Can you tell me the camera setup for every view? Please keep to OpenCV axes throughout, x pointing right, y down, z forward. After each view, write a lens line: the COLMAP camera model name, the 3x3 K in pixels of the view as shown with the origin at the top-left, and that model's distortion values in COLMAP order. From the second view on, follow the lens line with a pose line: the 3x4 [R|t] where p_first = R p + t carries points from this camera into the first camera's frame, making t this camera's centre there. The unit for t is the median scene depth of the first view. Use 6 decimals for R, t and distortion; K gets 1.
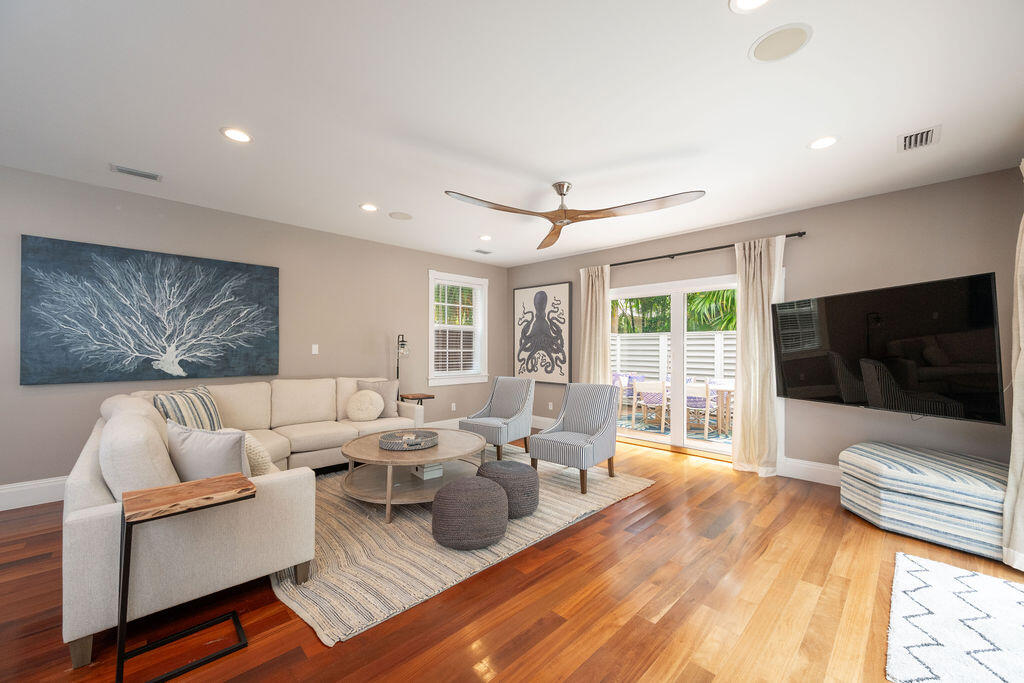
lens RADIAL K [[397.7, 0, 514.8], [0, 397.7, 346.8], [0, 0, 1]] dist [-0.001270, 0.000083]
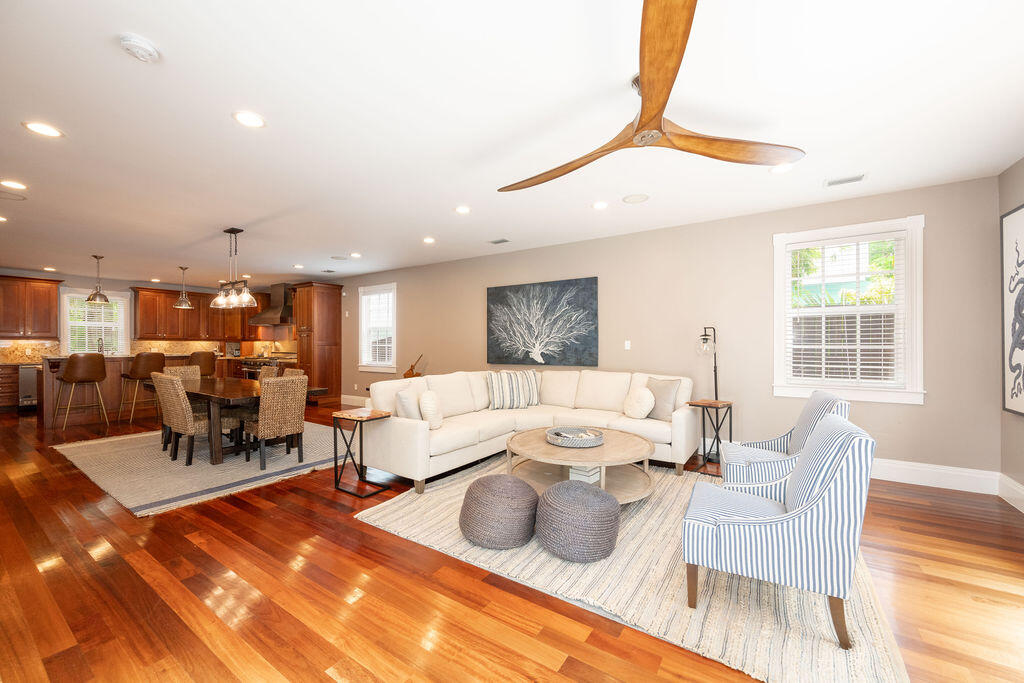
lens RADIAL K [[397.7, 0, 514.8], [0, 397.7, 346.8], [0, 0, 1]] dist [-0.001270, 0.000083]
pose [[0.203147, 0.001007, -0.979148, 0.556848], [0.005963, 0.999980, 0.002265, 0.007573], [0.979130, -0.006299, 0.203137, 0.548241]]
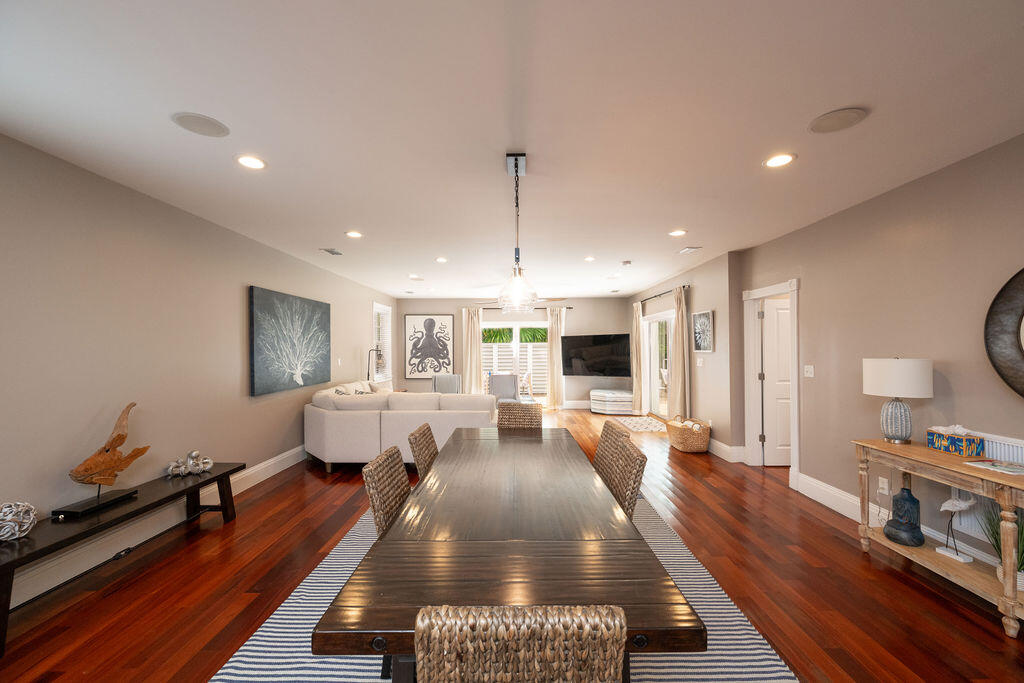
lens RADIAL K [[397.7, 0, 514.8], [0, 397.7, 346.8], [0, 0, 1]] dist [-0.001270, 0.000083]
pose [[0.708032, -0.007253, 0.706143, -1.183602], [0.006043, 0.999973, 0.004212, -0.055576], [-0.706154, 0.001285, 0.708057, -0.455237]]
